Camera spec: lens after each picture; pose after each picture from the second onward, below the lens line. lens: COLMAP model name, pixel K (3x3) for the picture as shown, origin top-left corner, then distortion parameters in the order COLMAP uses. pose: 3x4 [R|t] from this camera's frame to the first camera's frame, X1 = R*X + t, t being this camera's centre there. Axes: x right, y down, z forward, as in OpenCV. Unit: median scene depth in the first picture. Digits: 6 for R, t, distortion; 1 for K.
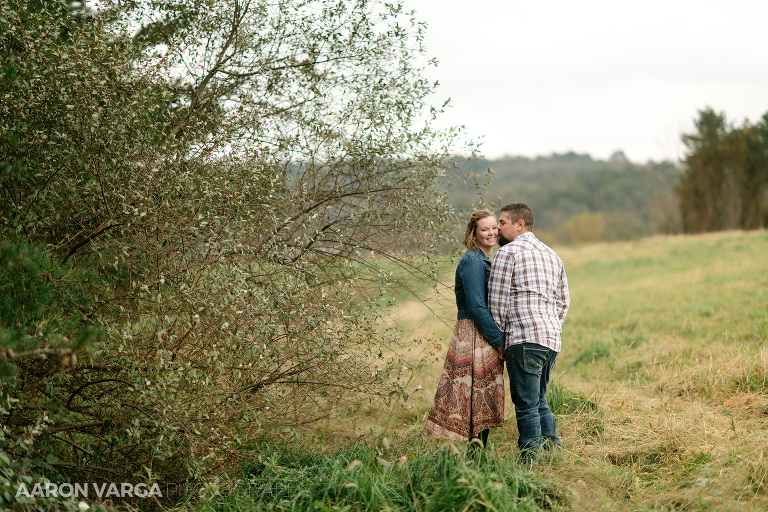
lens RADIAL K [[1670.0, 0, 384.0], [0, 1670.0, 256.0], [0, 0, 1]] dist [-0.023940, -0.447397]
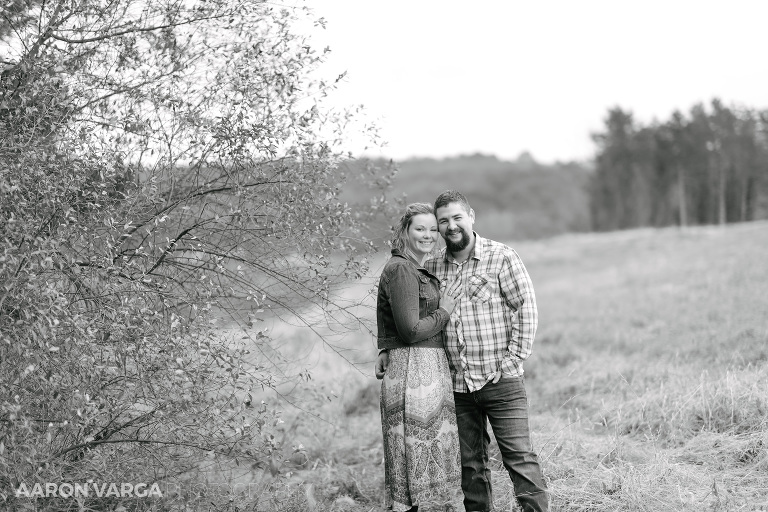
lens RADIAL K [[1670.0, 0, 384.0], [0, 1670.0, 256.0], [0, 0, 1]] dist [-0.023940, -0.447397]
pose [[0.998469, -0.010144, 0.054378, 0.014459], [0.010185, 0.999948, -0.000485, -0.004610], [-0.054370, 0.001038, 0.998520, 0.196899]]
